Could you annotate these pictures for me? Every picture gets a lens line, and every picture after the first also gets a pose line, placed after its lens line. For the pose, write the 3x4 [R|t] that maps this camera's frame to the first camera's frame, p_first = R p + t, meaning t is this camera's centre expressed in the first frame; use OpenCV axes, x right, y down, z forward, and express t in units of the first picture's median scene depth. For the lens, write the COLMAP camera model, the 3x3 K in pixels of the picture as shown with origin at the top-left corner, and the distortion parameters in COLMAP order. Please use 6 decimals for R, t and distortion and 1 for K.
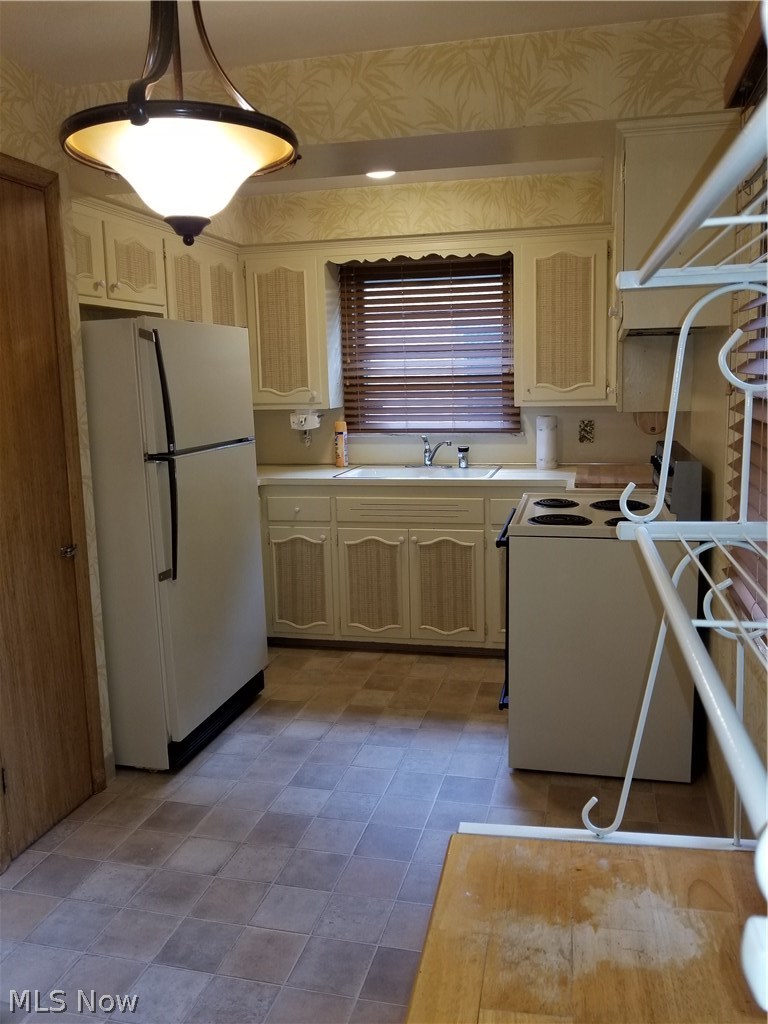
lens RADIAL K [[846.4, 0, 384.0], [0, 846.4, 512.0], [0, 0, 1]] dist [0.005357, -0.006051]
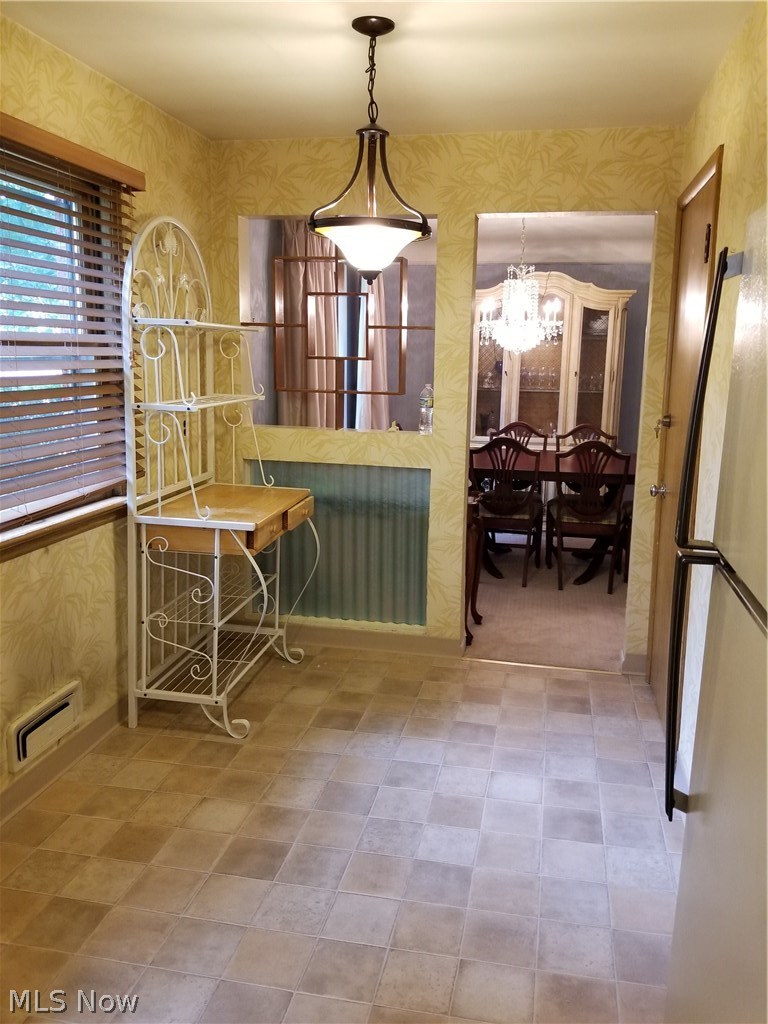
lens RADIAL K [[846.4, 0, 384.0], [0, 846.4, 512.0], [0, 0, 1]] dist [0.005357, -0.006051]
pose [[-0.998953, 0.008730, -0.044910, -0.099602], [-0.007095, 0.940190, 0.340576, -0.286412], [0.045197, 0.340538, -0.939144, 1.775361]]
